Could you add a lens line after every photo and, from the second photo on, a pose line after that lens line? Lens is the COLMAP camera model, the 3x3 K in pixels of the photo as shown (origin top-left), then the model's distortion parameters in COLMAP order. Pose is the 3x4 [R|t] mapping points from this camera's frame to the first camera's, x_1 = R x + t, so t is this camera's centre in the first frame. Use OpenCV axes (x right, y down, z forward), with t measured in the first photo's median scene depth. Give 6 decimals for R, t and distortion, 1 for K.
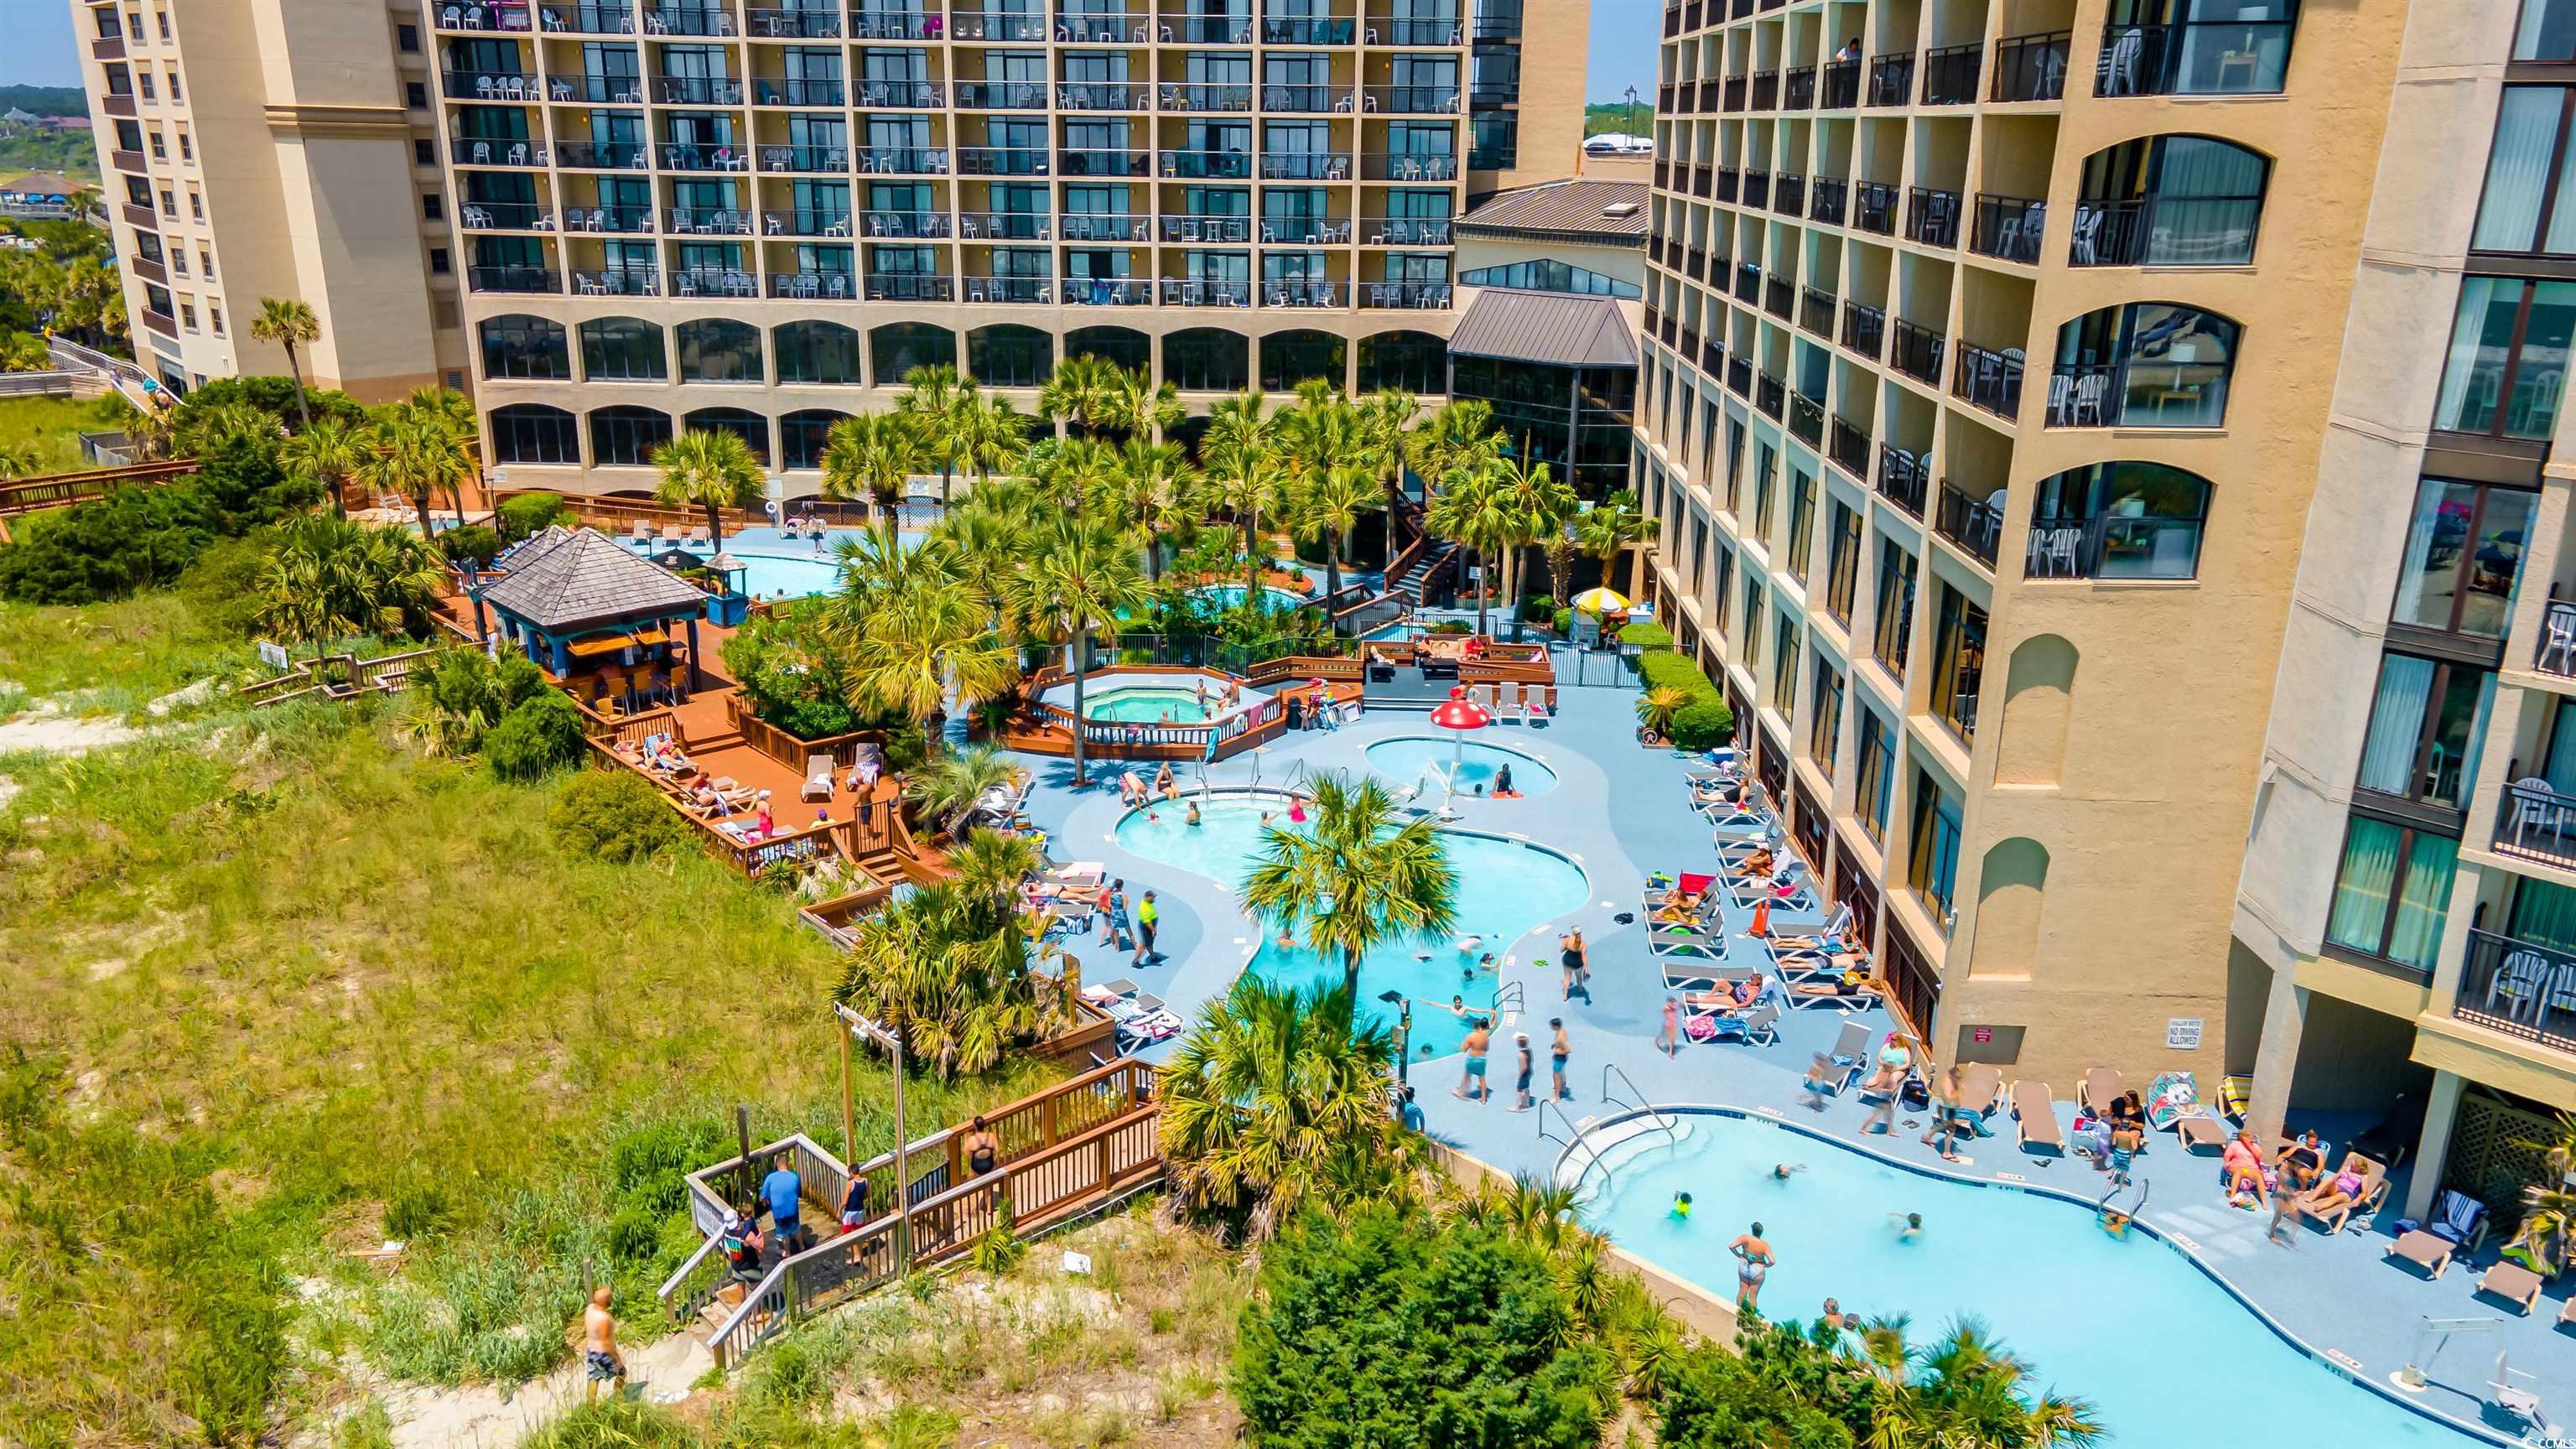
lens RADIAL K [[1876.5, 0, 1278.7], [0, 1876.5, 721.7], [0, 0, 1]] dist [0.034147, 0.057177]
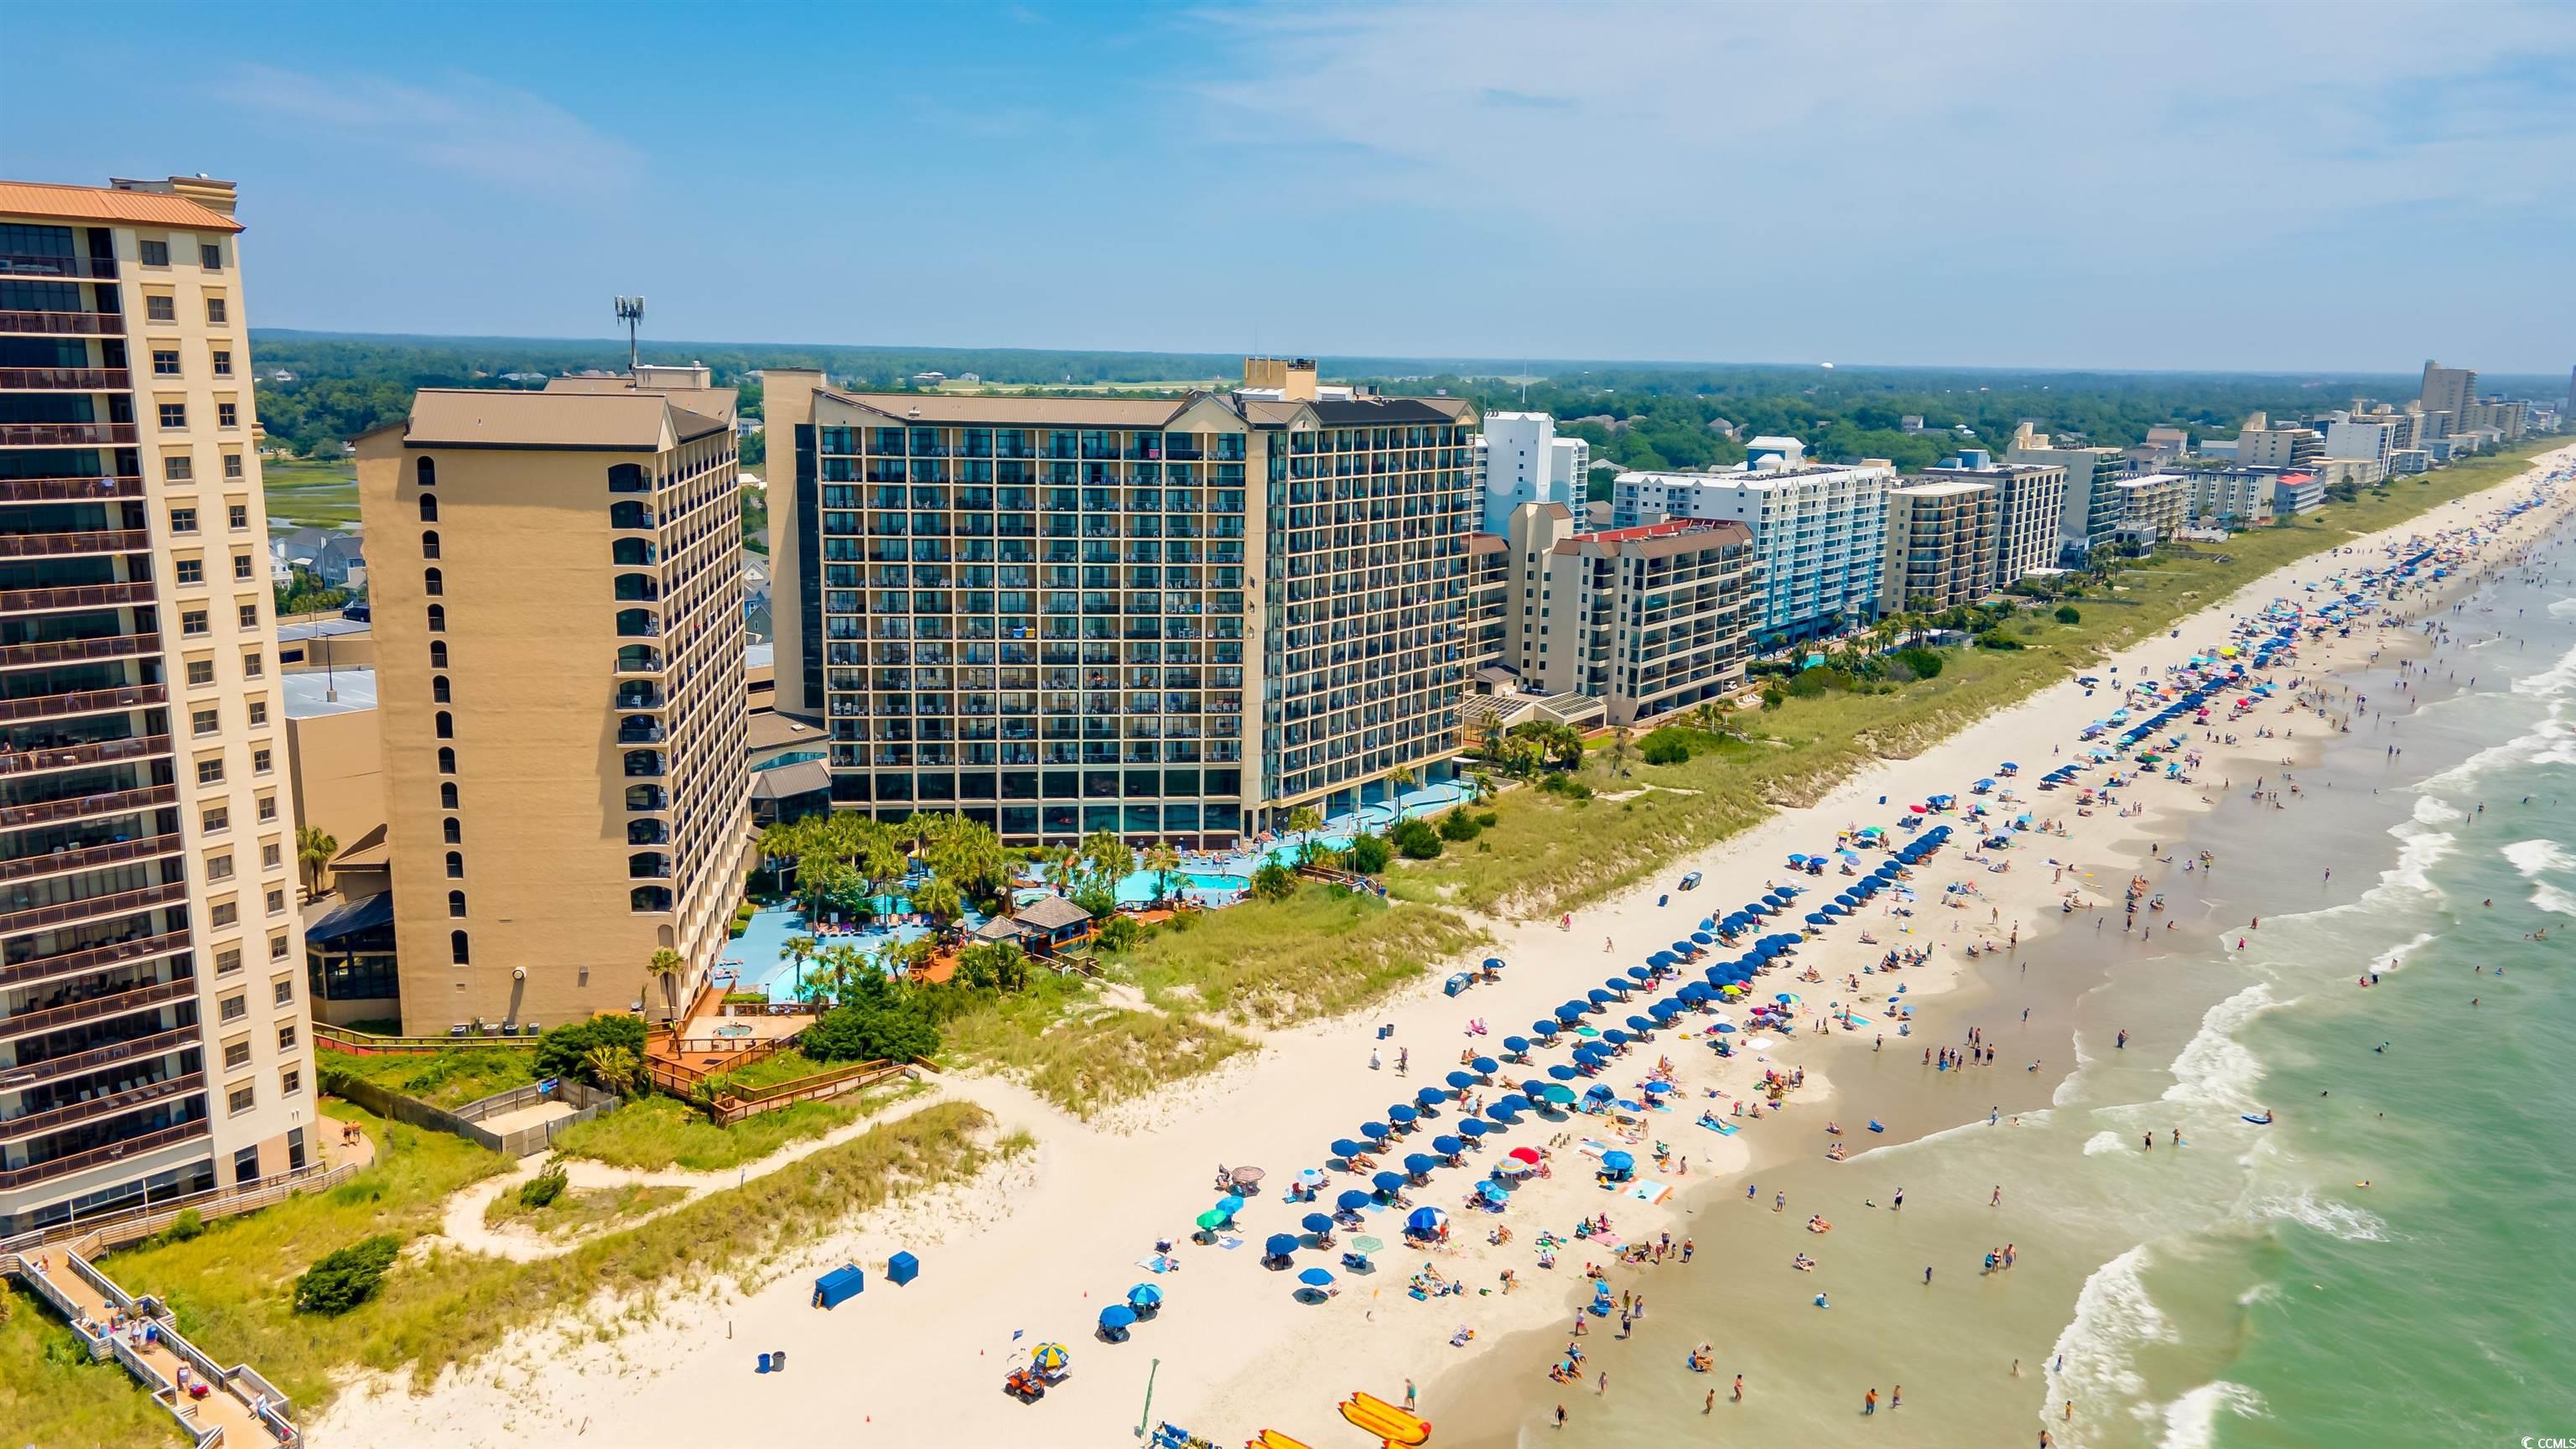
lens RADIAL K [[1872.0, 0, 1281.4], [0, 1872.0, 730.9], [0, 0, 1]] dist [0.047078, 0.005683]
pose [[-0.185780, -0.209473, 0.960004, -3.026409], [0.275298, 0.926785, 0.255500, -0.937896], [-0.943237, 0.311754, -0.114511, 0.863343]]
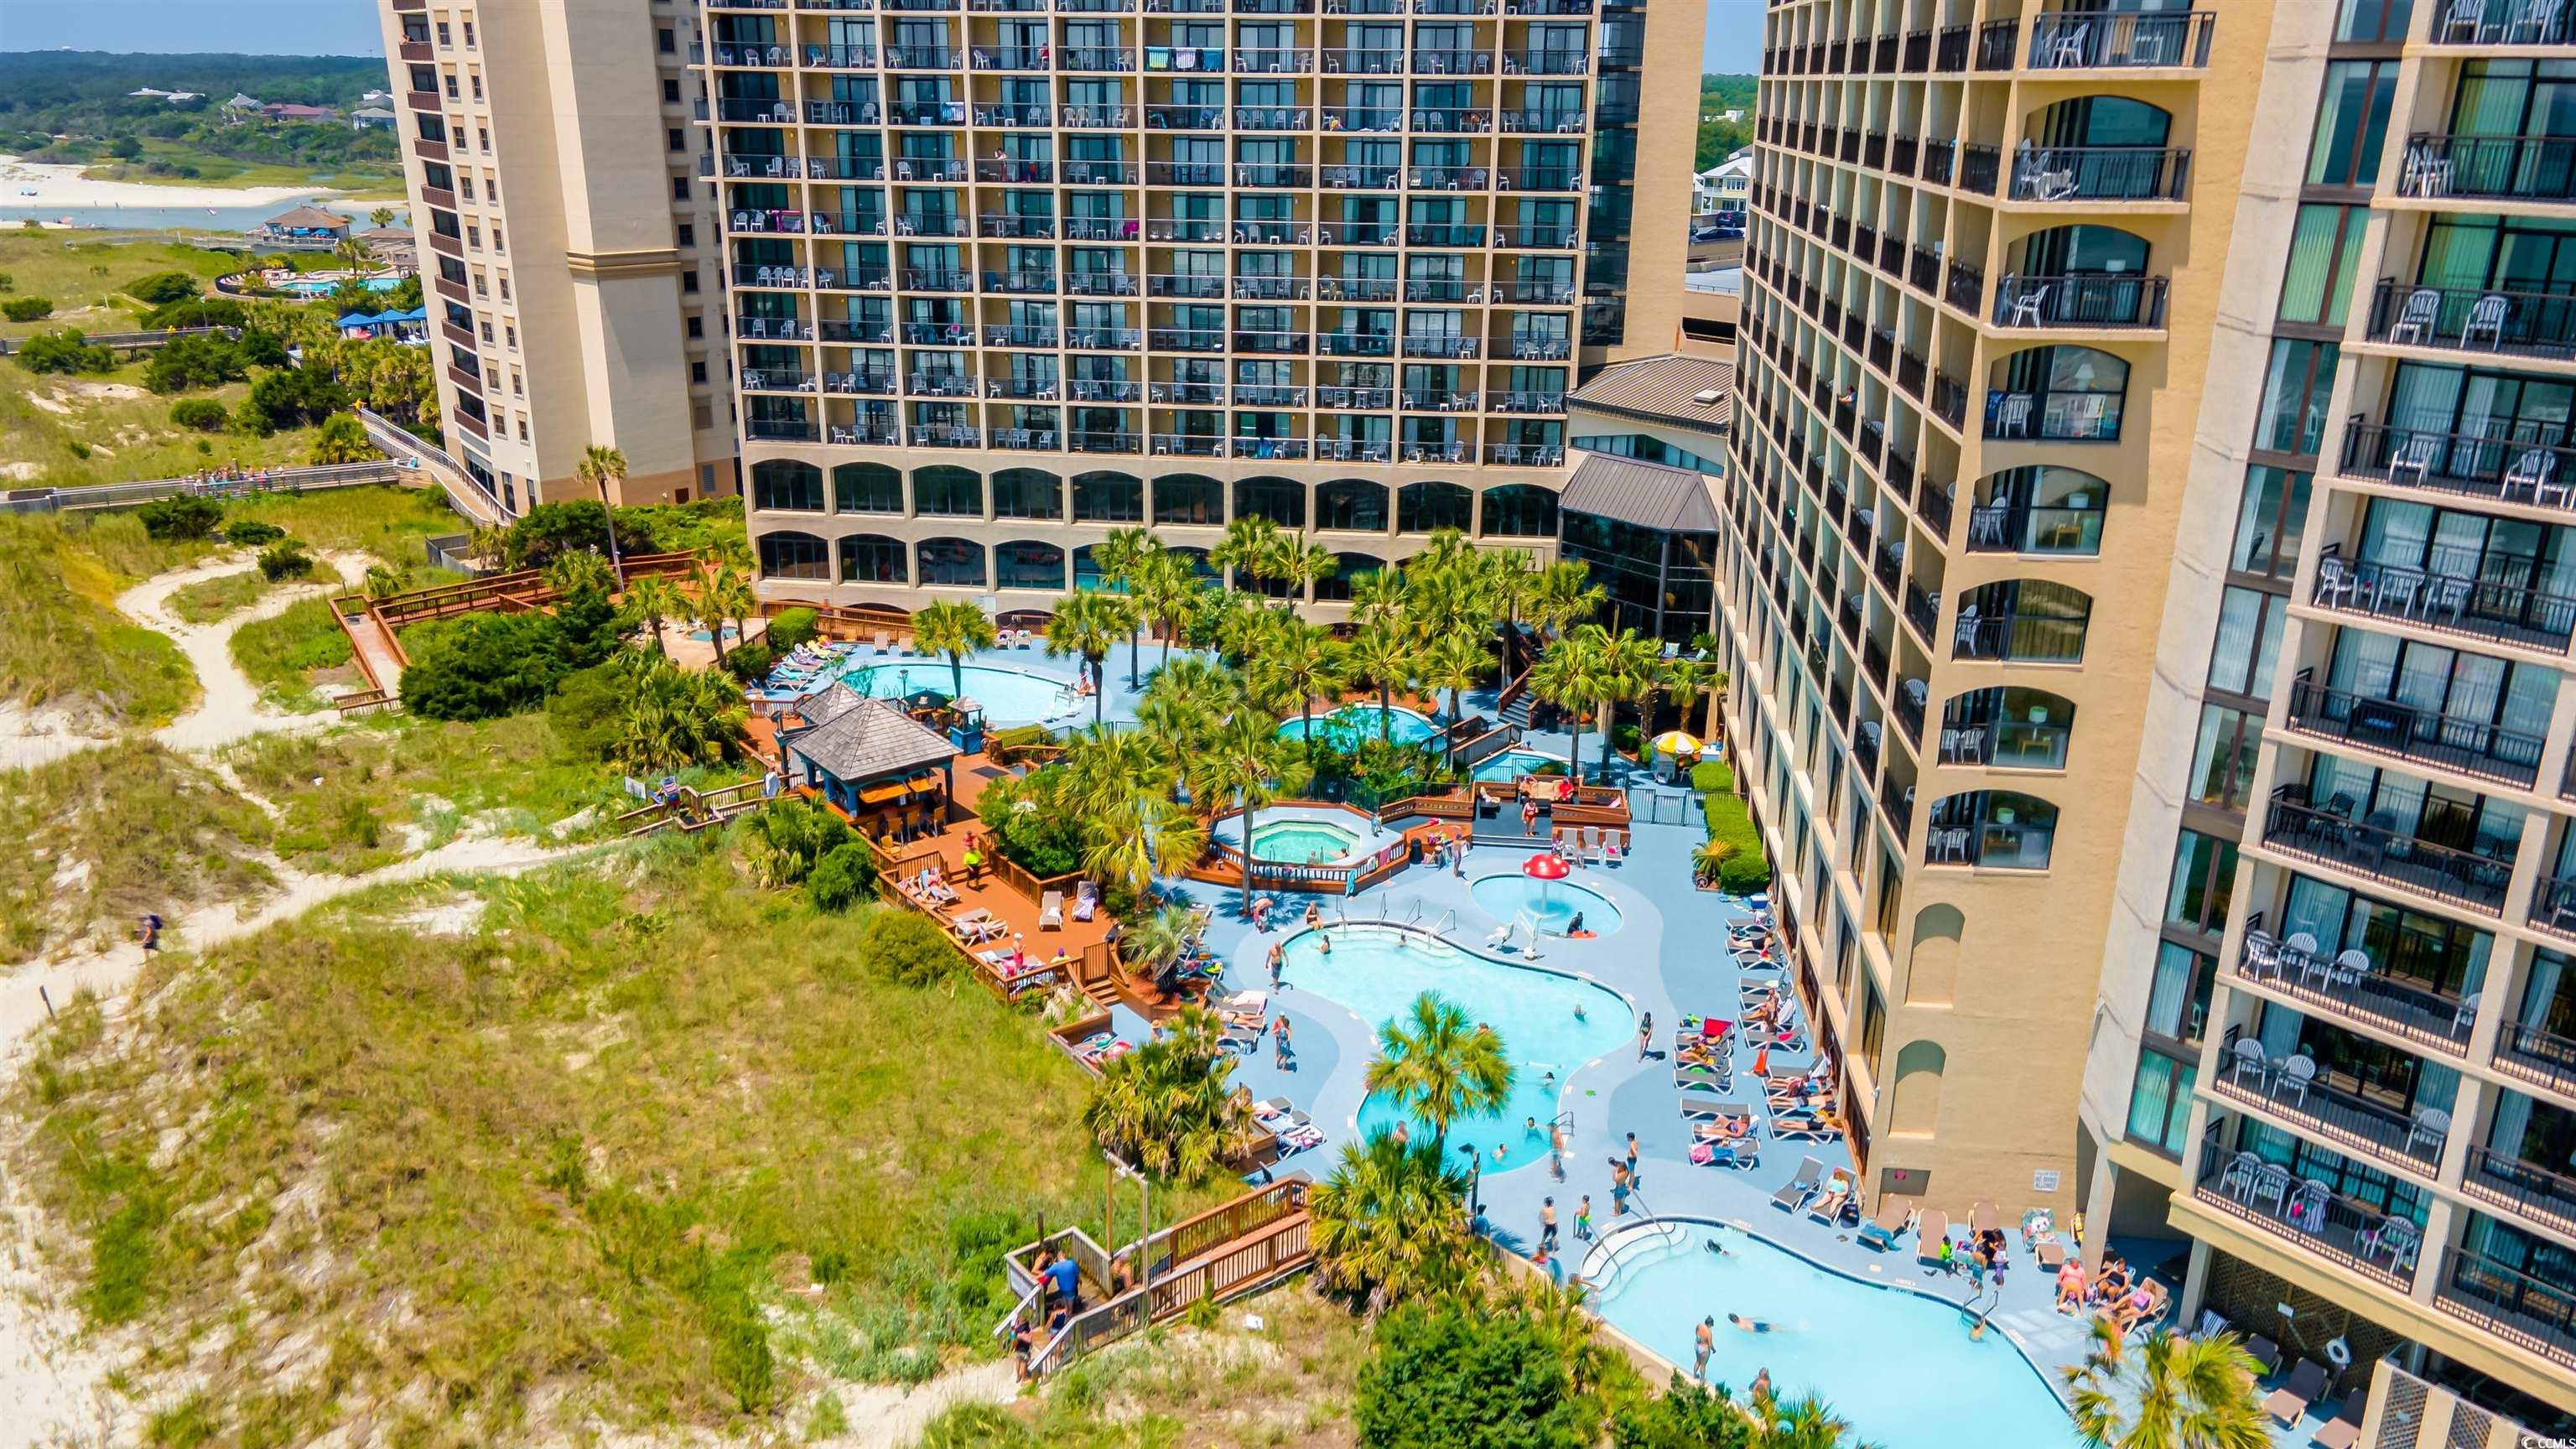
lens RADIAL K [[1872.0, 0, 1281.4], [0, 1872.0, 730.9], [0, 0, 1]] dist [0.047078, 0.005683]
pose [[0.997127, 0.024033, -0.071835, 0.006366], [-0.022172, 0.999401, 0.026585, -0.113004], [0.072431, -0.024916, 0.997062, -0.246266]]
